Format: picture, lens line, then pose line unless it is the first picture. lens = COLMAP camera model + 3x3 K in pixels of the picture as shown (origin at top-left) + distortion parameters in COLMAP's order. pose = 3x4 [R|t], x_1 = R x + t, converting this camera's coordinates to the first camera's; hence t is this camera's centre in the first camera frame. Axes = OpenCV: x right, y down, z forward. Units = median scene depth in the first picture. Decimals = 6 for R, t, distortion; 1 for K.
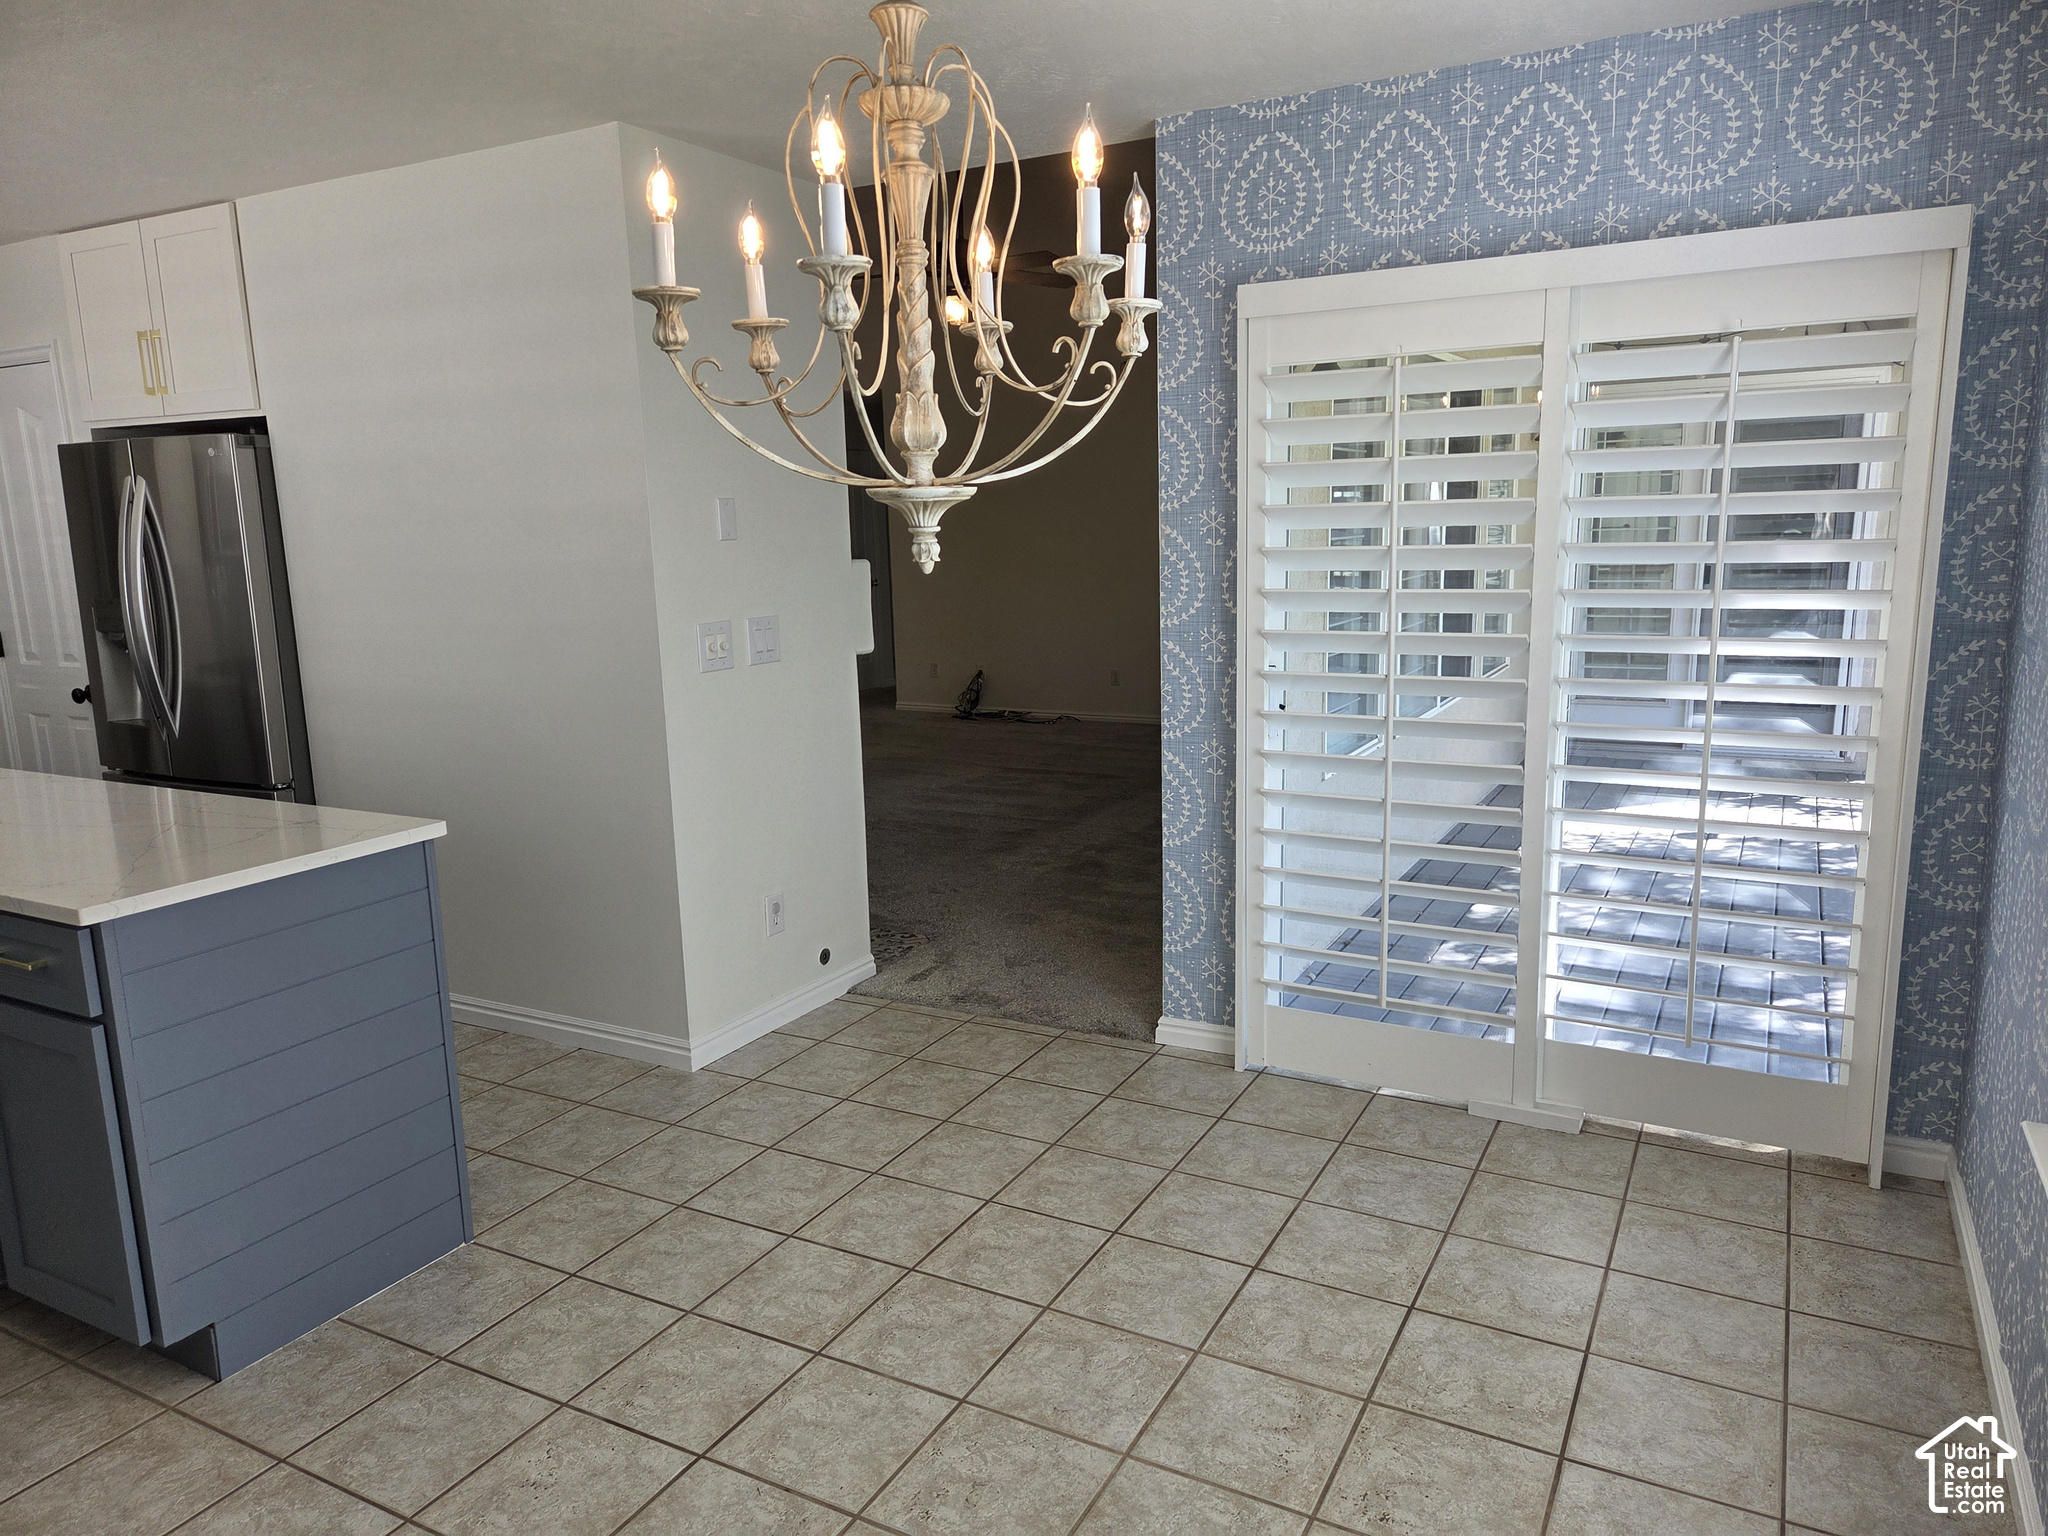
lens RADIAL K [[1381.1, 0, 1032.2], [0, 1381.1, 787.2], [0, 0, 1]] dist [0.051271, -0.043389]
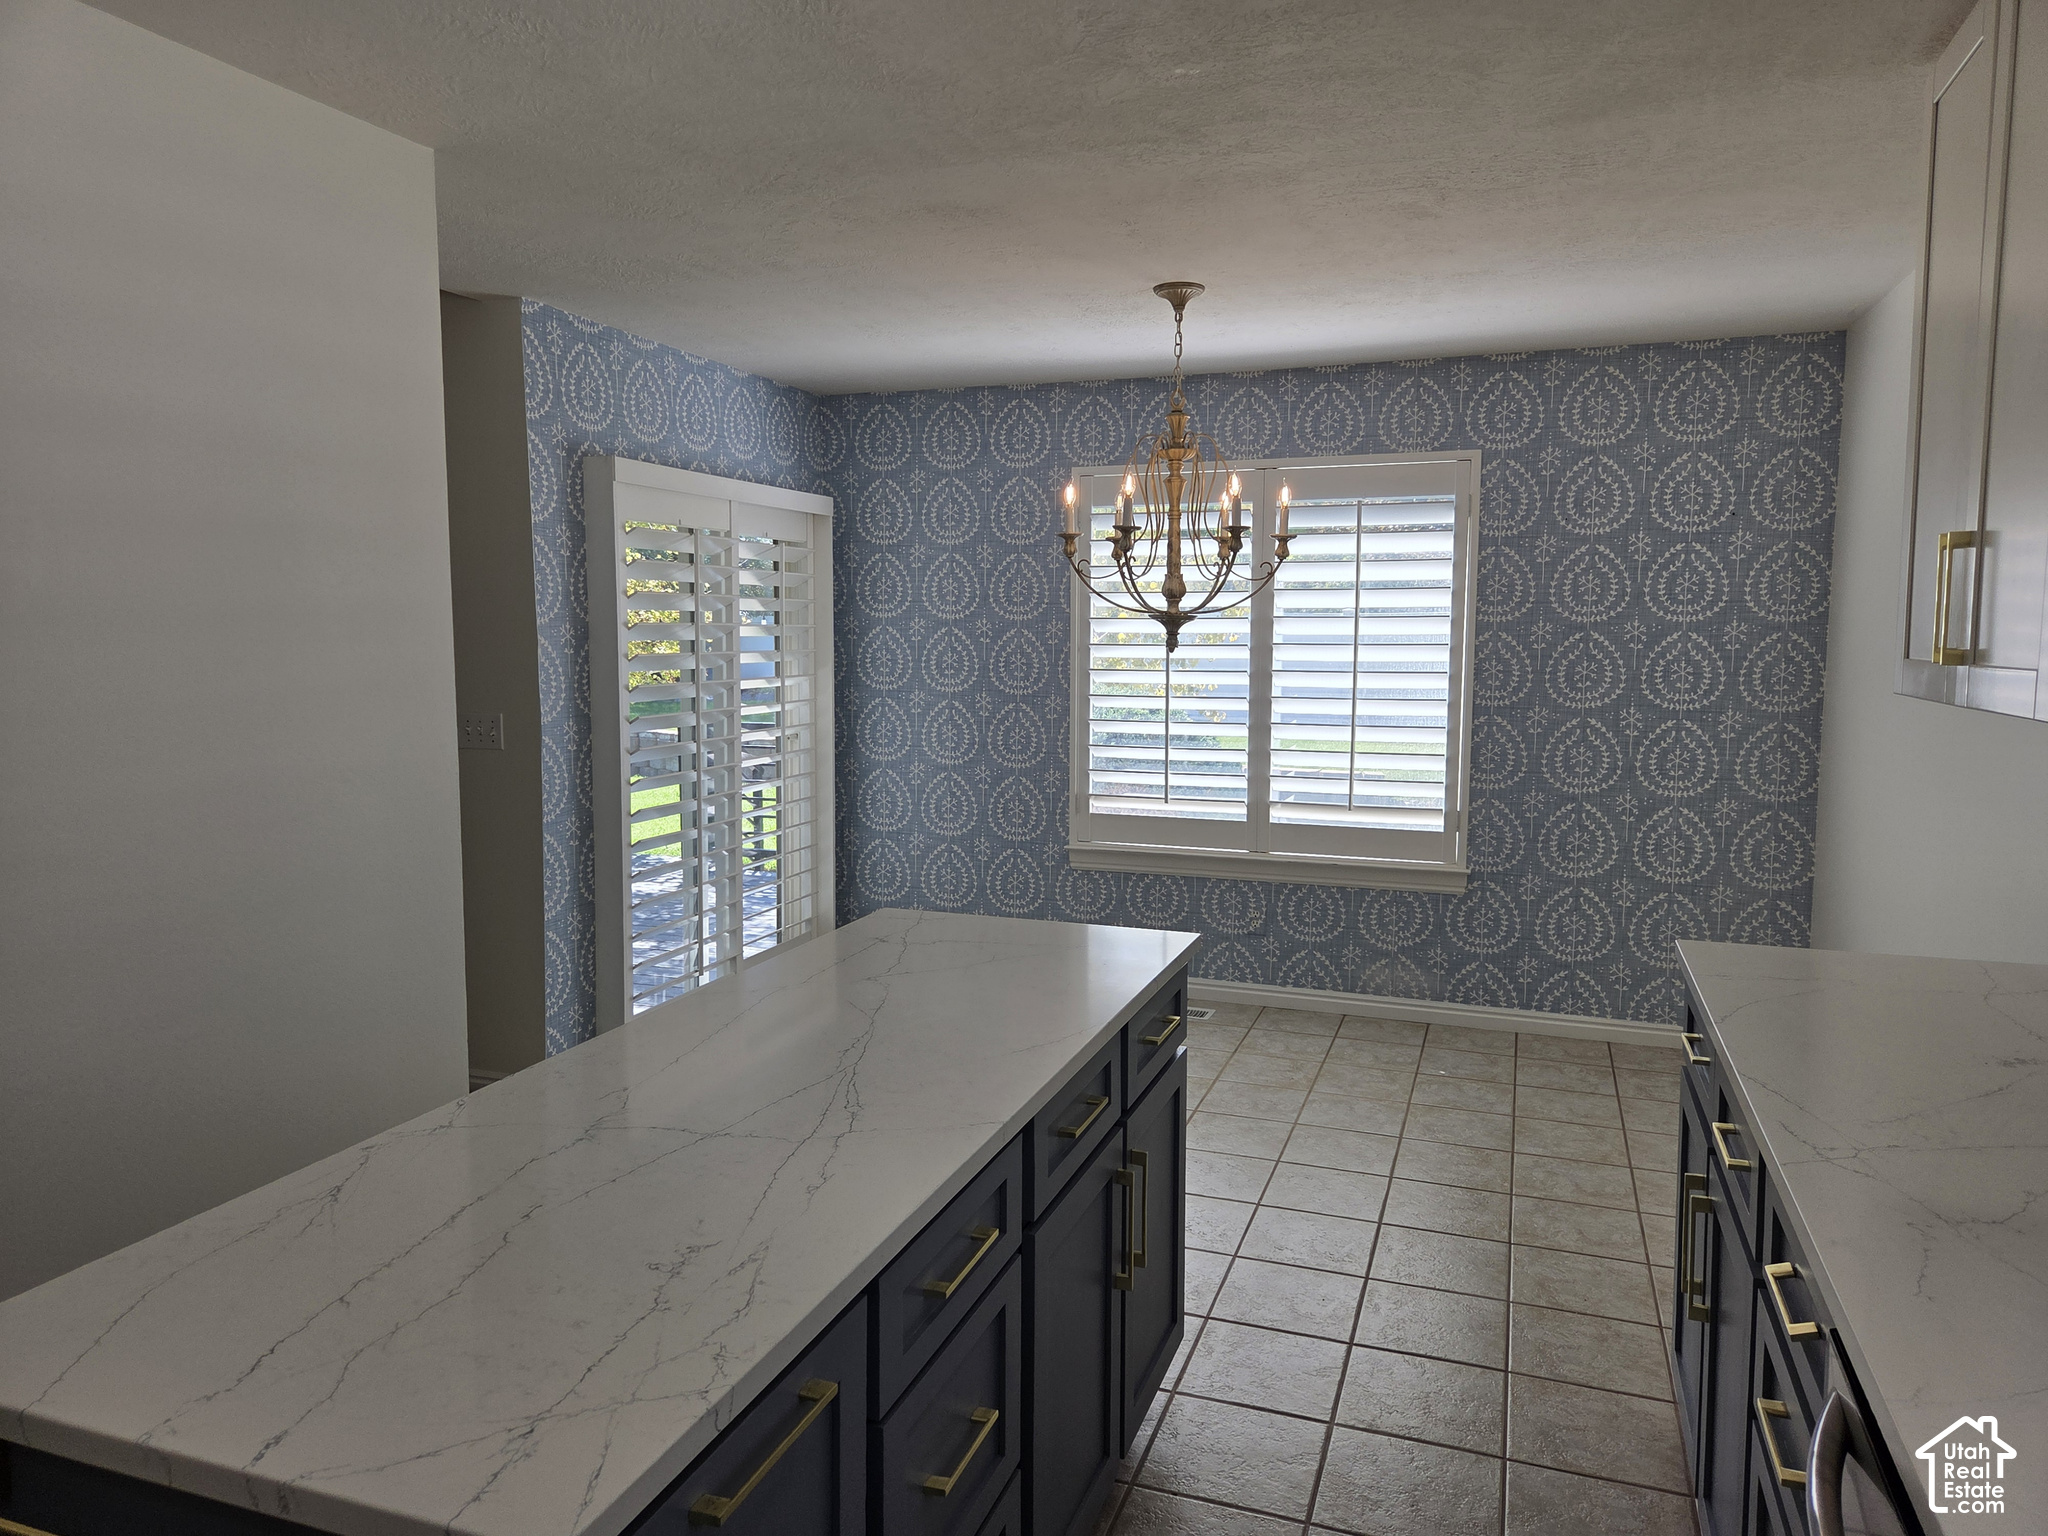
lens RADIAL K [[1381.1, 0, 1030.5], [0, 1381.1, 748.5], [0, 0, 1]] dist [0.051271, -0.043389]
pose [[-0.157996, -0.067977, 0.985097, -1.323333], [0.182956, 0.978339, 0.096854, -0.161378], [-0.970342, 0.195532, -0.142137, 0.937535]]
